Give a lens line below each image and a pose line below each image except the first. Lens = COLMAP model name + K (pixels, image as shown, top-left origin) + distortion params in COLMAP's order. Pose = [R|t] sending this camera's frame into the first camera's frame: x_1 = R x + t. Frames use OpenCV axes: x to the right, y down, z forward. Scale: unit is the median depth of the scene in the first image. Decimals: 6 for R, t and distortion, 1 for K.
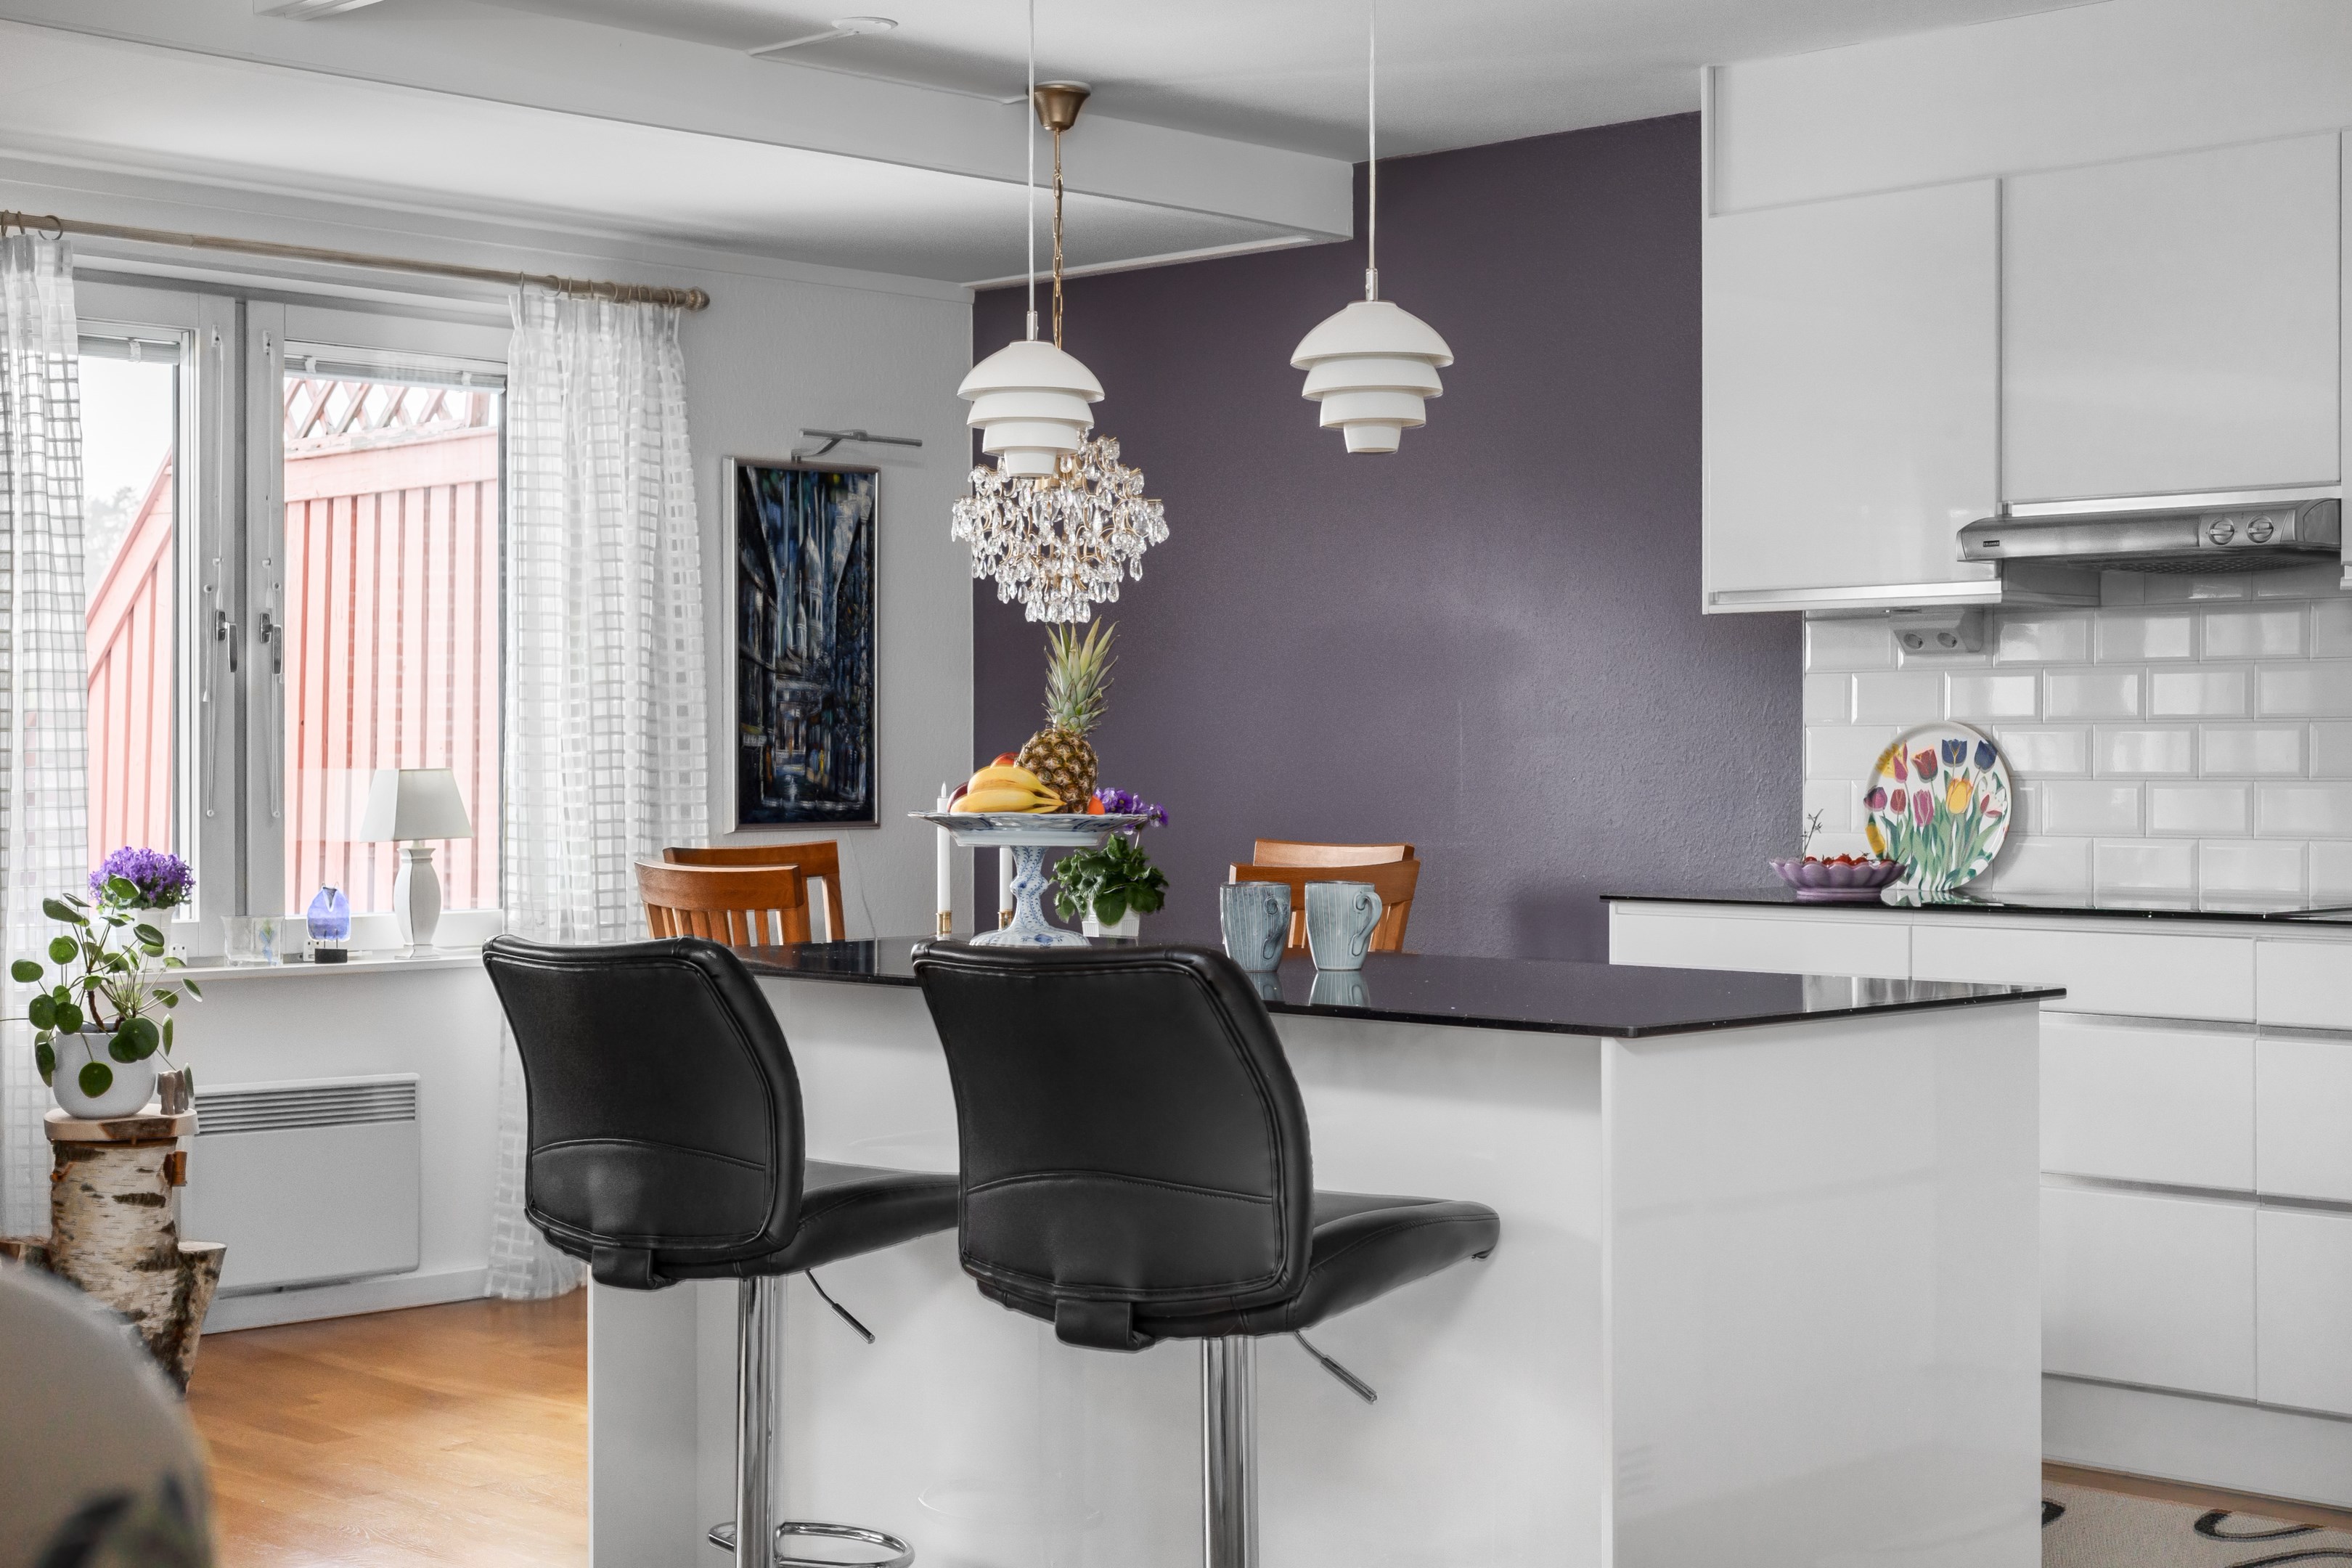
lens RADIAL K [[3427.9, 0, 1135.8], [0, 3427.9, 754.8], [0, 0, 1]] dist [0.017445, 0.062680]
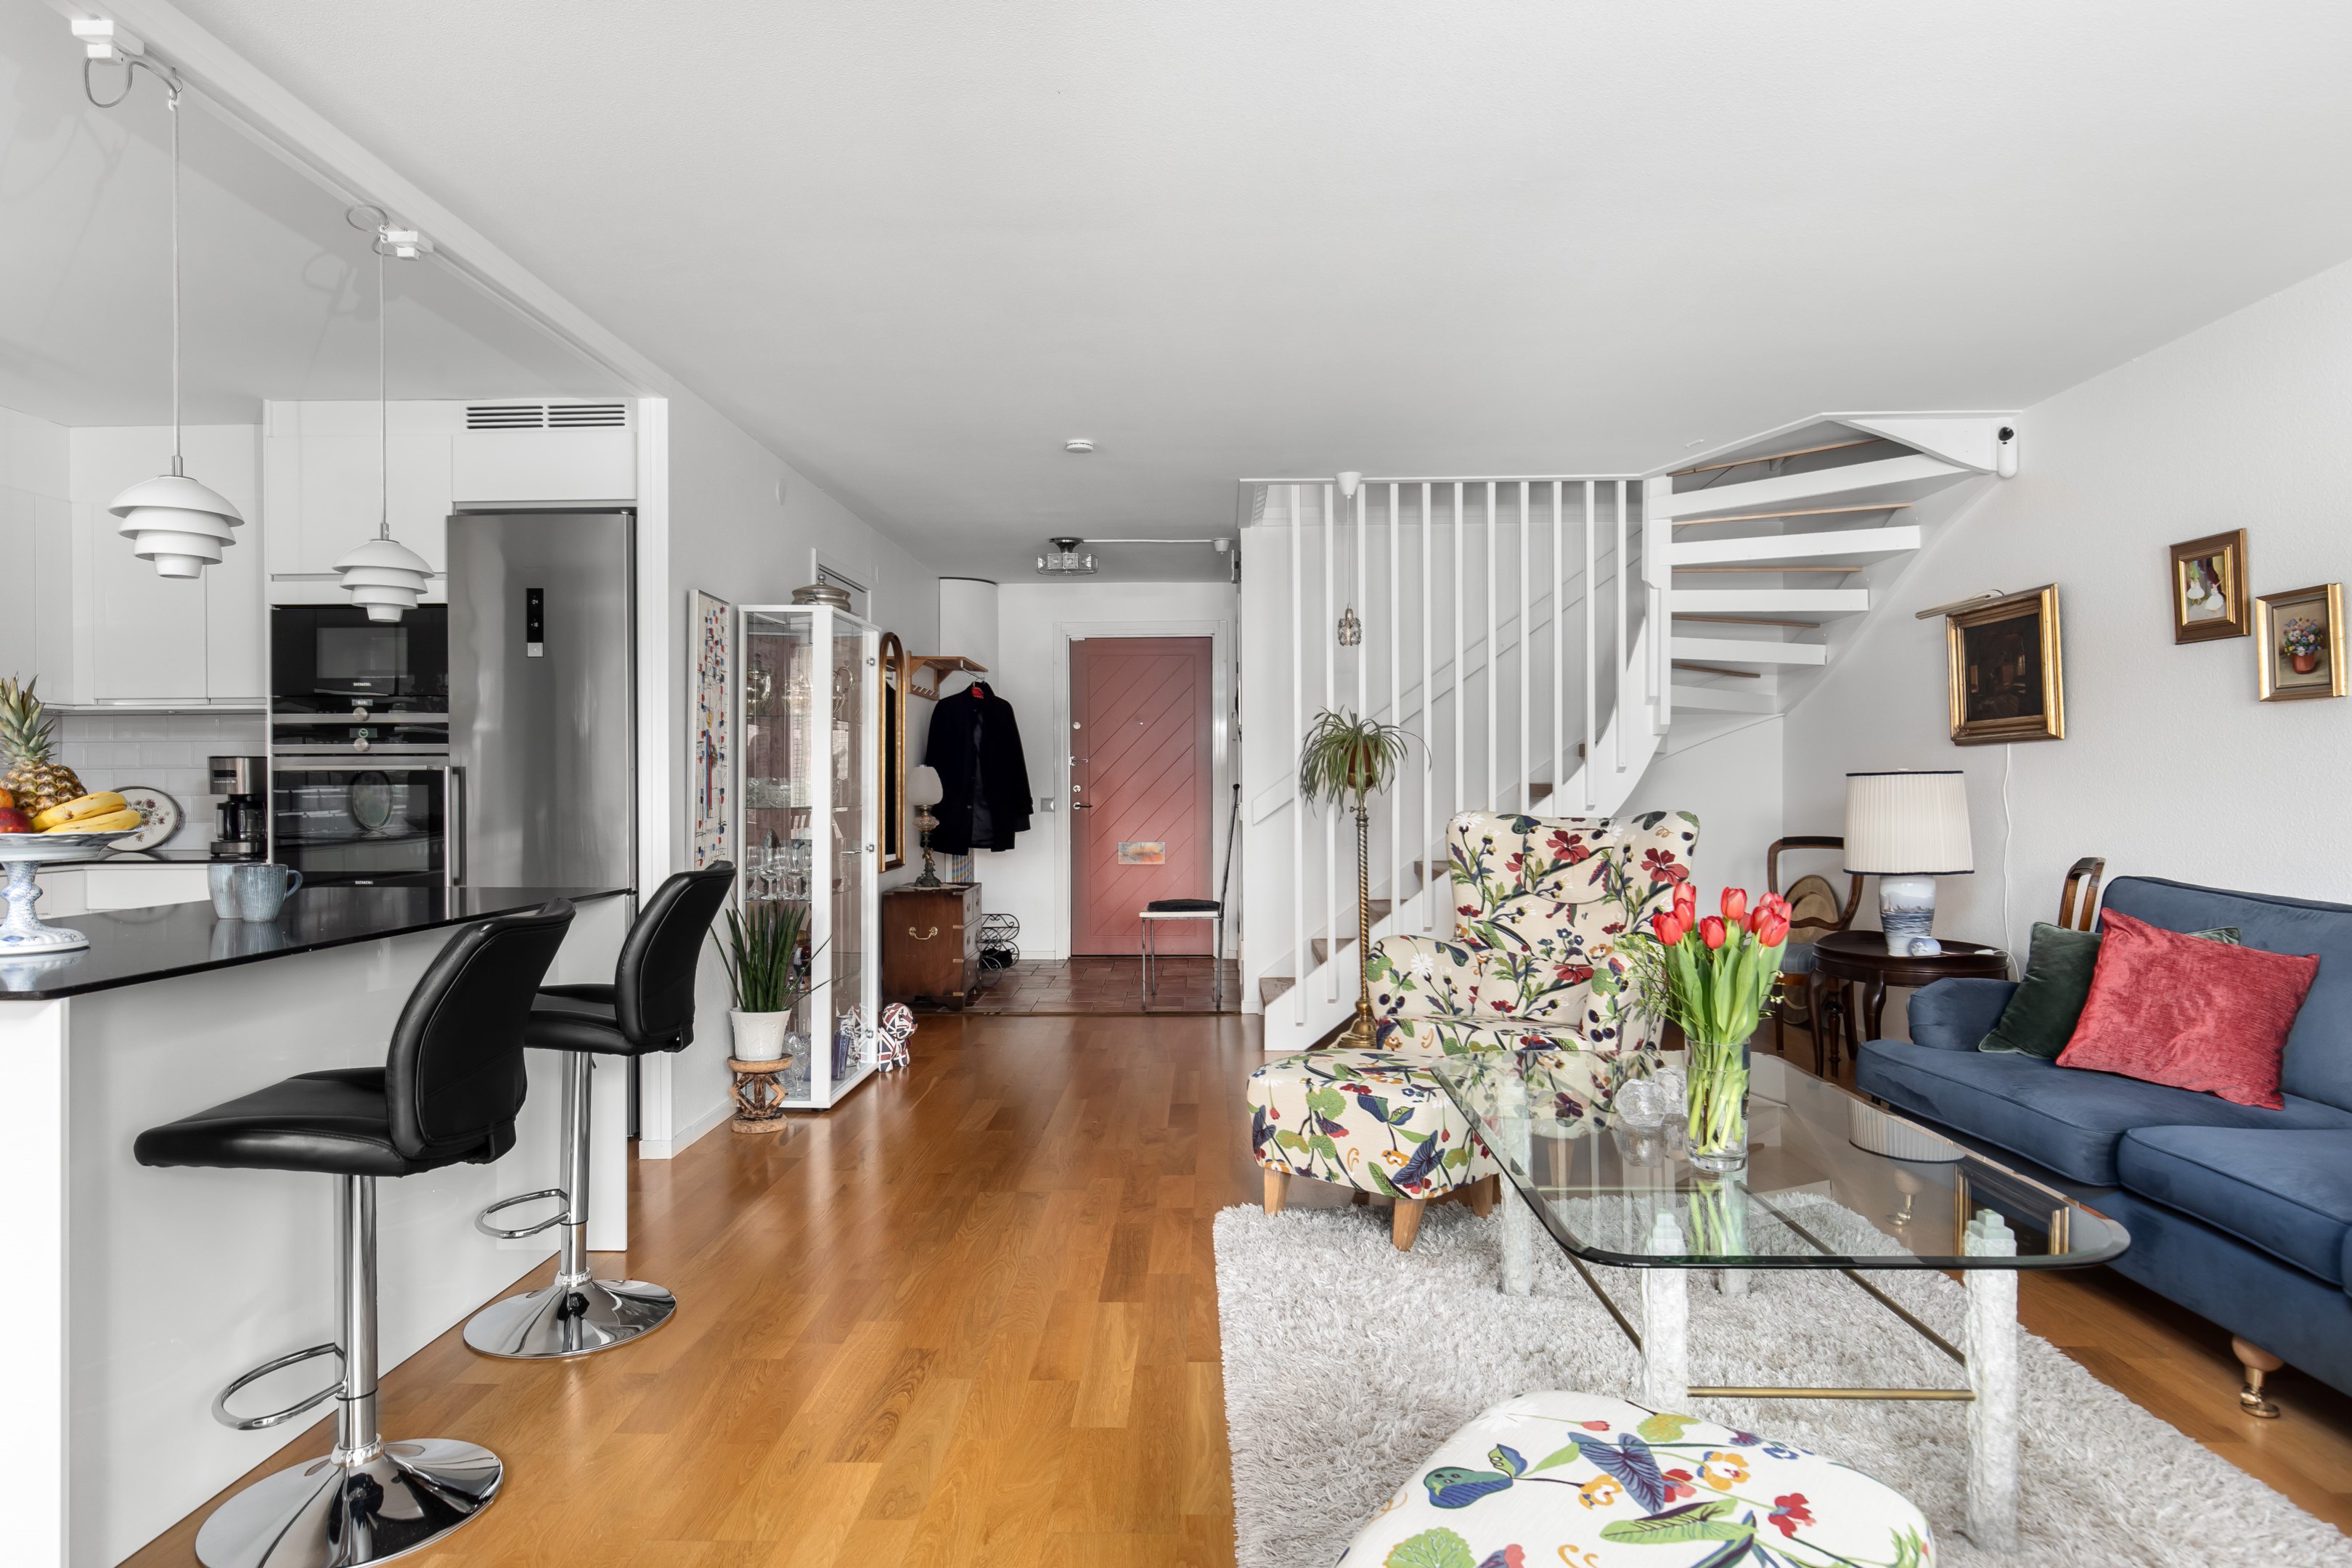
lens RADIAL K [[1358.6, 0, 1183.6], [0, 1358.6, 783.6], [0, 0, 1]] dist [0.001668, 0.000976]
pose [[-0.693334, 0.001612, 0.720615, -0.449034], [0.003245, 0.999994, 0.000885, 0.000734], [-0.720609, 0.002952, -0.693335, 0.706354]]
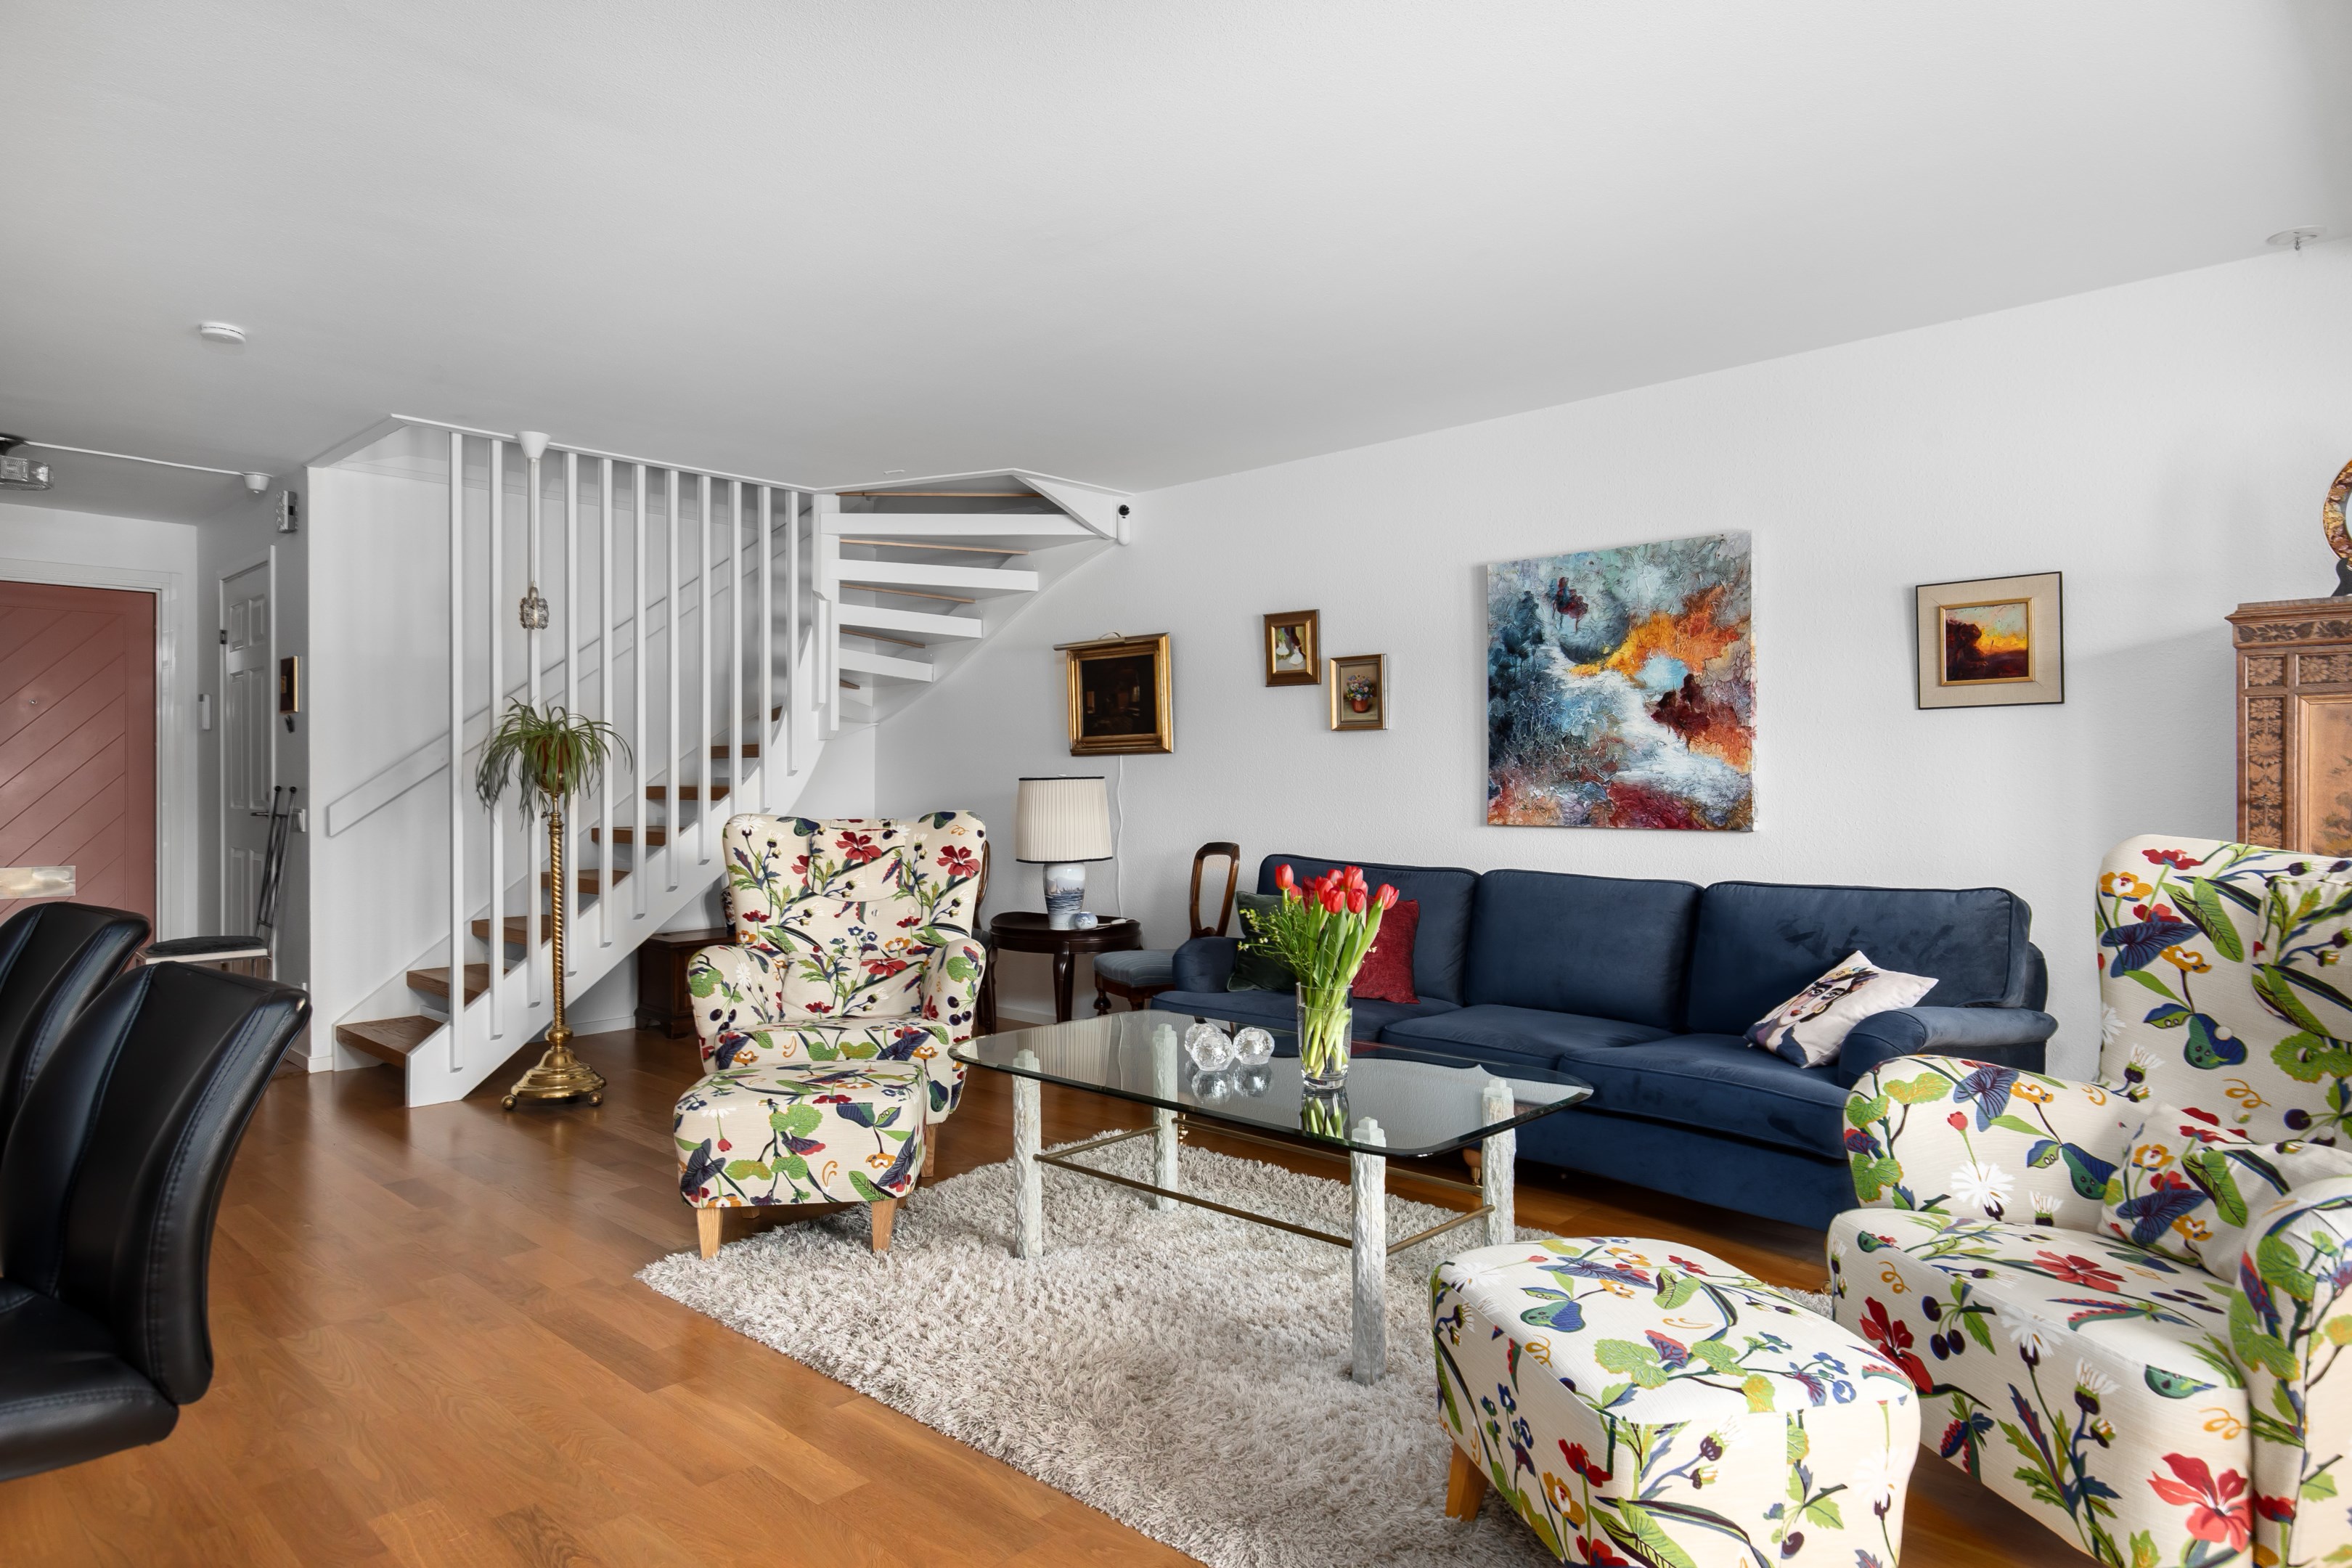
lens RADIAL K [[1367.4, 0, 1176.0], [0, 1367.4, 784.0], [0, 0, 1]] dist [0.002079, 0.000163]
pose [[-0.999354, 0.000043, -0.035946, -0.233582], [0.000056, 1.000000, -0.000353, 0.001118], [0.035946, -0.000355, -0.999354, 0.808799]]
